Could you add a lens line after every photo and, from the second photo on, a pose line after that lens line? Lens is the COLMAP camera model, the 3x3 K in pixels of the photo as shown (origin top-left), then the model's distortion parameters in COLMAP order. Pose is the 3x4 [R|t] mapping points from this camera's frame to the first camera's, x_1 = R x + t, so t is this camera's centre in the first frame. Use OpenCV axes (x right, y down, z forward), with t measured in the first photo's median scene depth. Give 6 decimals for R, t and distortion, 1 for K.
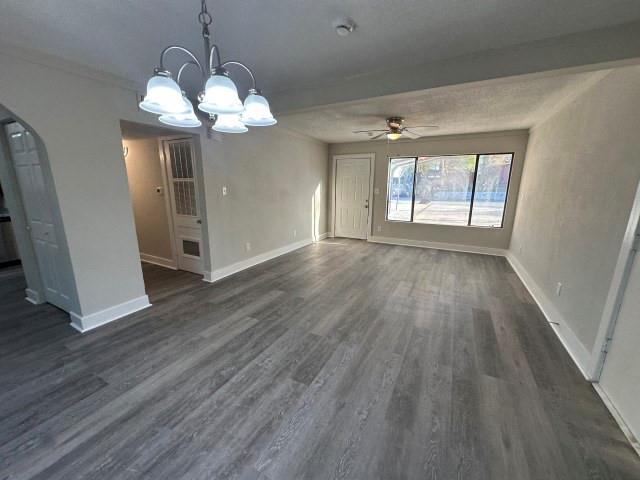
lens RADIAL K [[259.2, 0, 322.7], [0, 259.2, 237.7], [0, 0, 1]] dist [-0.003017, -0.000469]
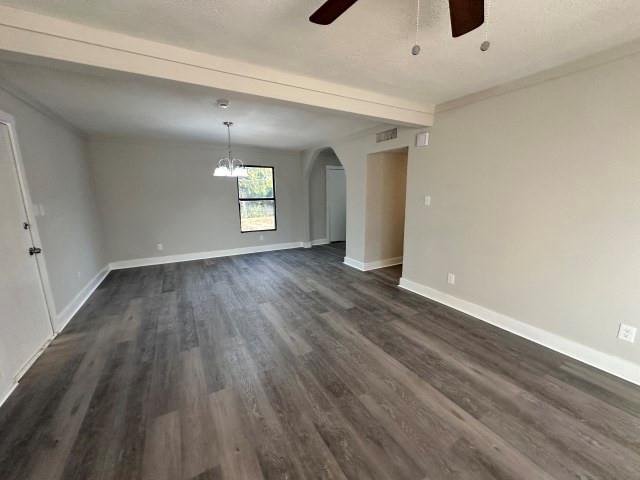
lens RADIAL K [[259.2, 0, 322.0], [0, 259.2, 242.7], [0, 0, 1]] dist [-0.003017, -0.000469]
pose [[-0.550402, 0.158579, -0.819702, 0.765150], [-0.164062, 0.942111, 0.292422, -0.332109], [0.818622, 0.295432, -0.492523, 1.607194]]
